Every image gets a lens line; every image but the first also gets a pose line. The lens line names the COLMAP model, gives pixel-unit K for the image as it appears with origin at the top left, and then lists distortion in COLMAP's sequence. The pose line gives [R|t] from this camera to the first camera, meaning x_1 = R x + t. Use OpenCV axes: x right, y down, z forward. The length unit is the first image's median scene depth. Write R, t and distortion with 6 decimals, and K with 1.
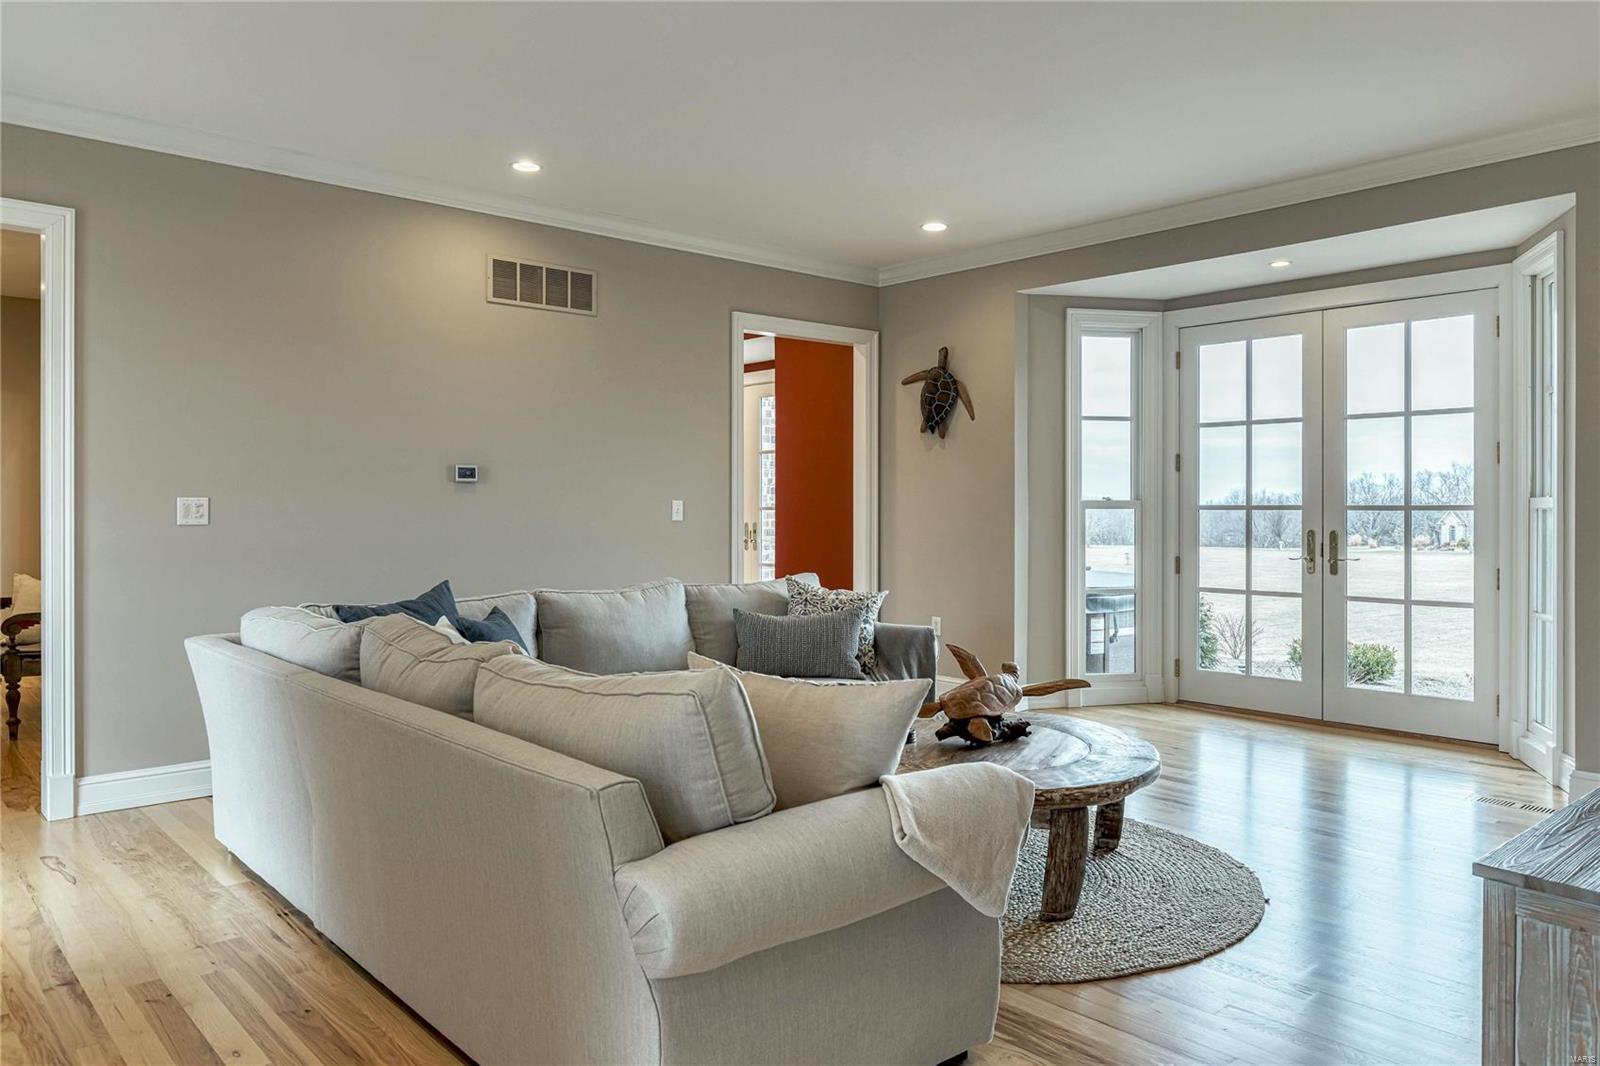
lens RADIAL K [[1094.1, 0, 805.1], [0, 1094.1, 509.9], [0, 0, 1]] dist [0.001706, 0.004604]
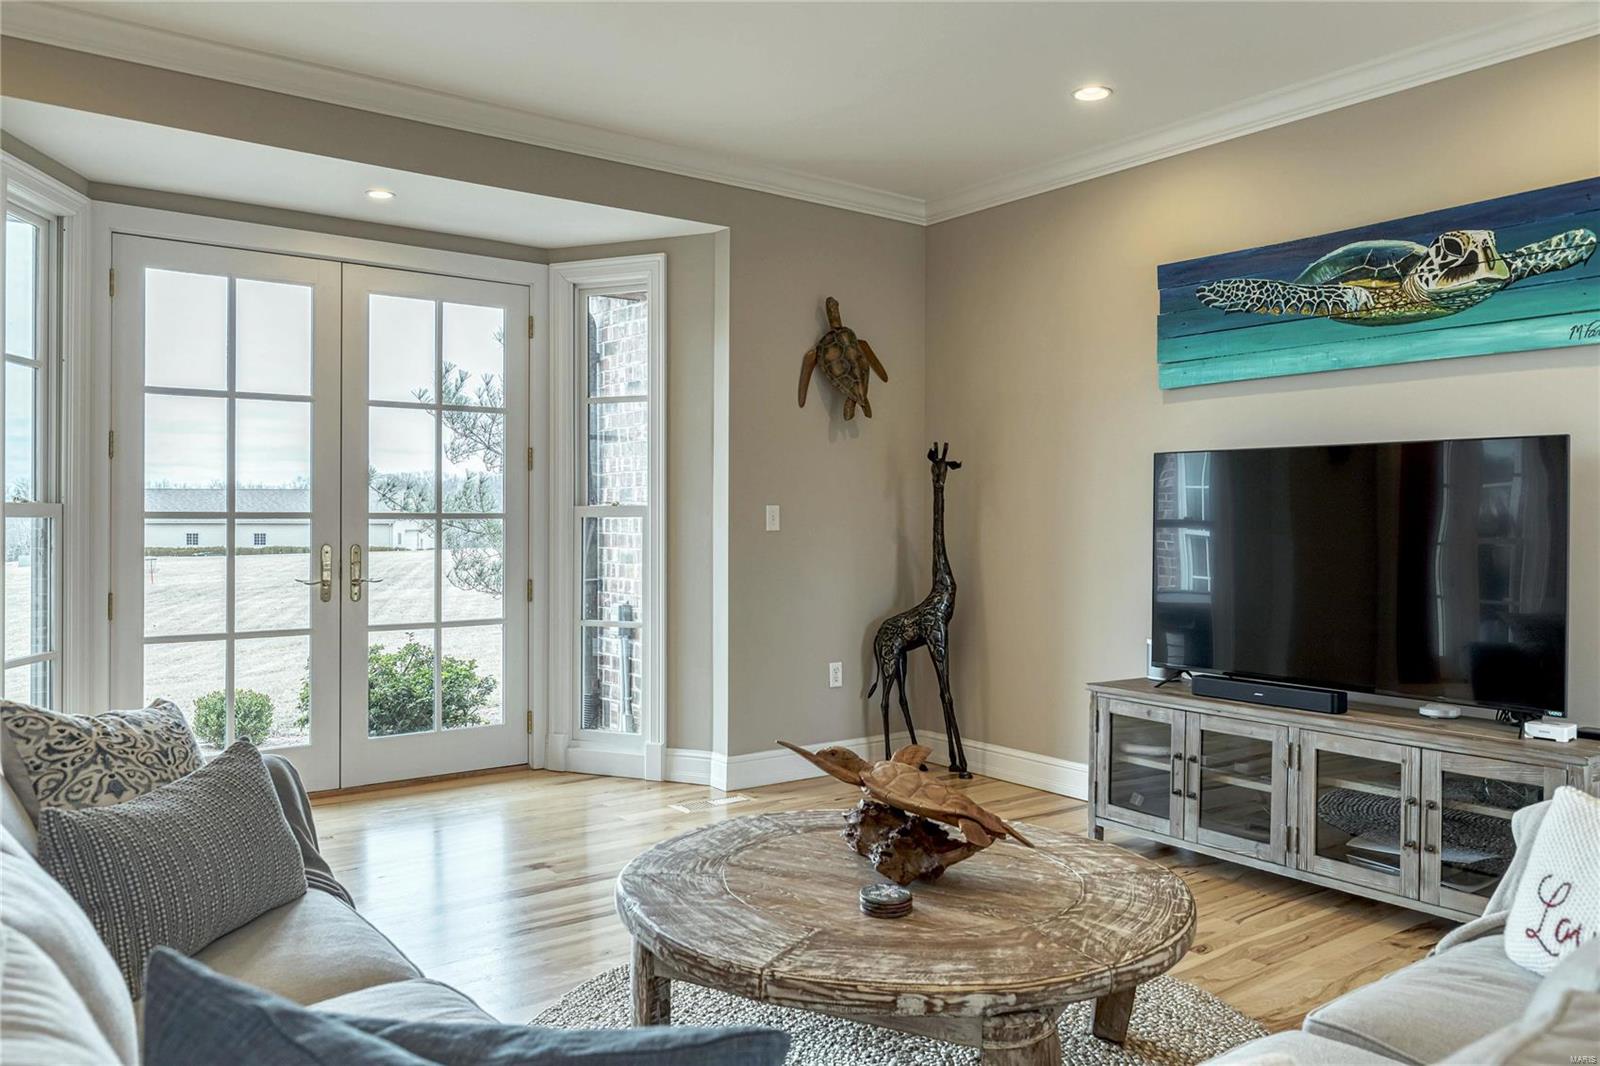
lens RADIAL K [[1181.4, 0, 795.6], [0, 1181.4, 511.4], [0, 0, 1]] dist [0.004333, 0.000248]
pose [[0.088660, 0.004219, 0.996053, -0.348155], [0.000251, 0.999991, -0.004258, -0.001633], [-0.996062, 0.000628, 0.088658, 0.625849]]
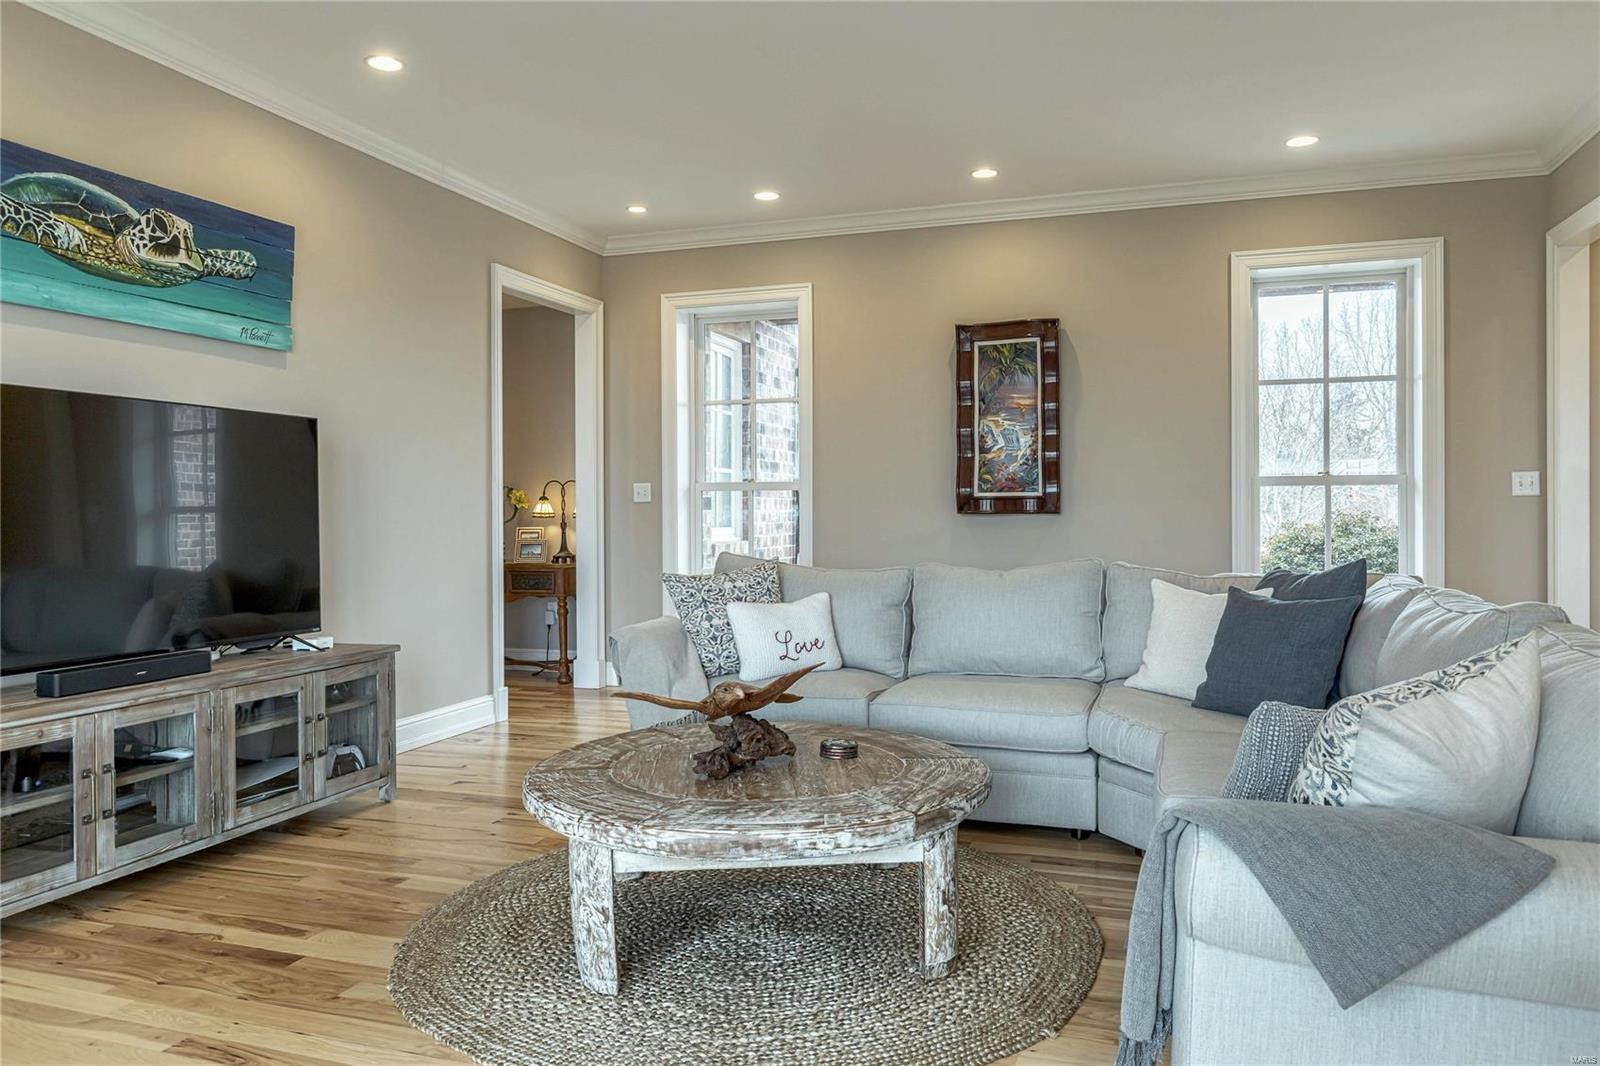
lens RADIAL K [[1094.1, 0, 805.1], [0, 1094.1, 509.9], [0, 0, 1]] dist [0.001706, 0.004604]
pose [[-0.872468, 0.003301, -0.488660, 0.322466], [0.002261, 0.999994, 0.002717, 0.016485], [0.488666, 0.001266, -0.872470, 1.069892]]
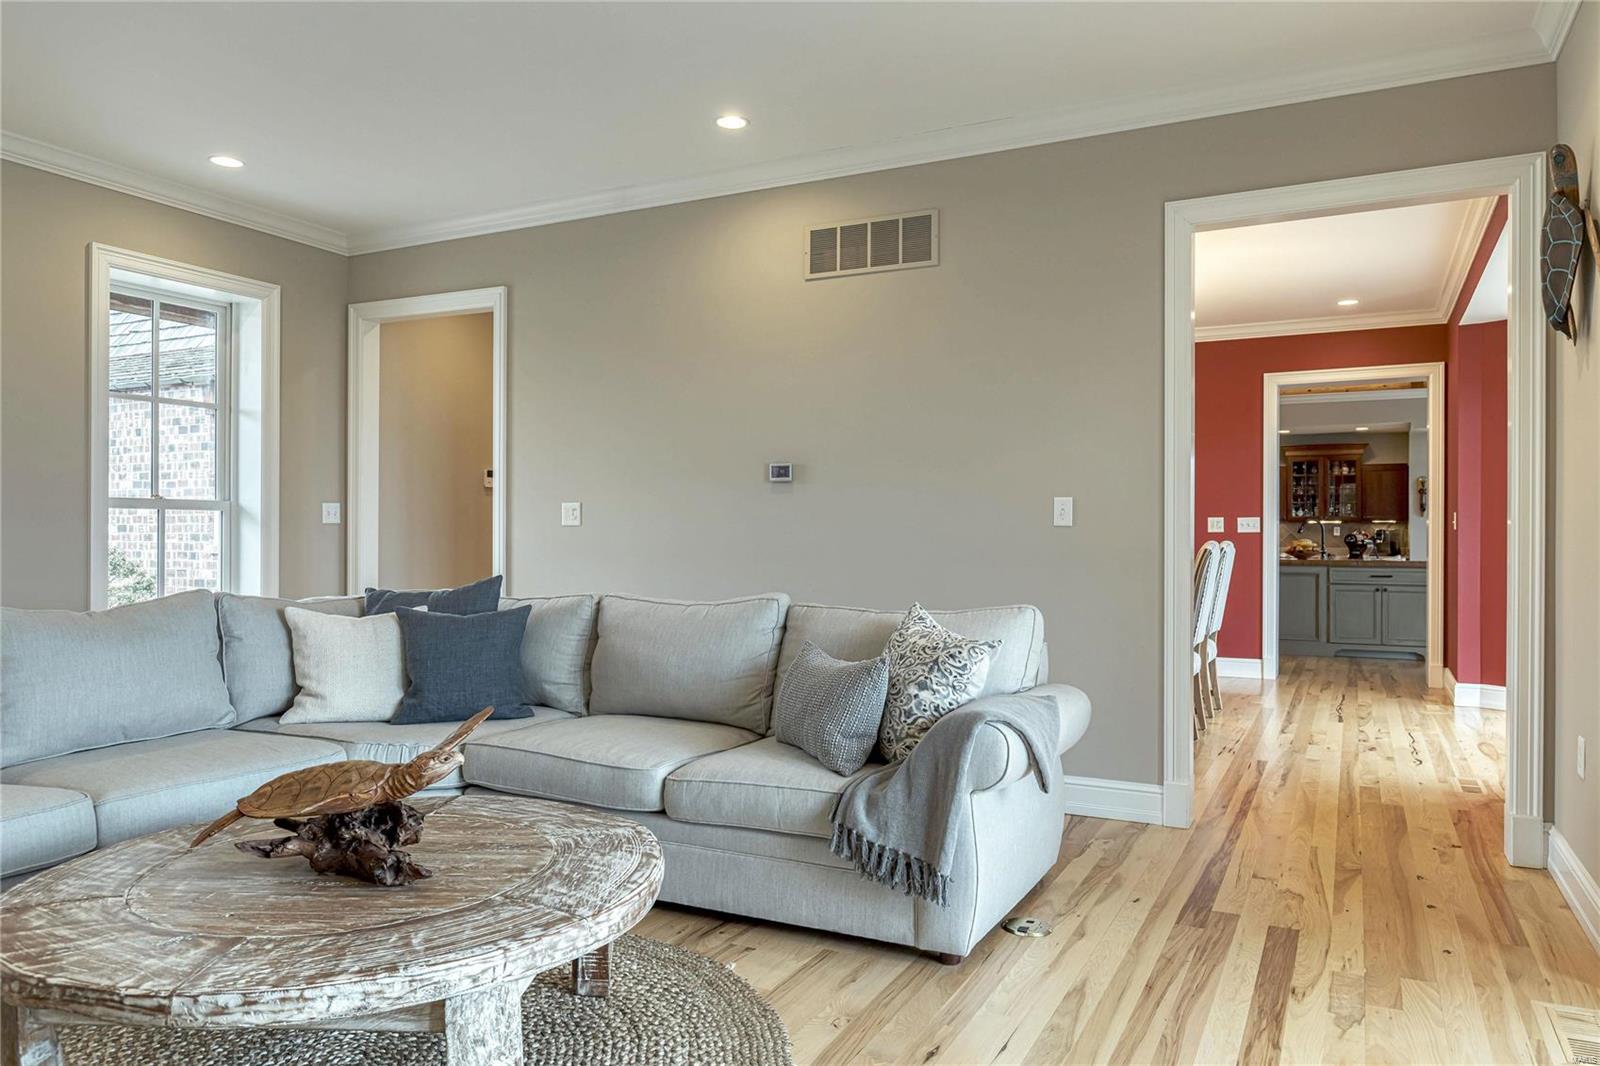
lens RADIAL K [[1094.1, 0, 805.1], [0, 1094.1, 509.9], [0, 0, 1]] dist [0.001706, 0.004604]
pose [[0.354635, -0.020910, -0.934771, 0.509551], [-0.005262, 0.999689, -0.024359, 0.019015], [0.934990, 0.013557, 0.354414, 0.635701]]
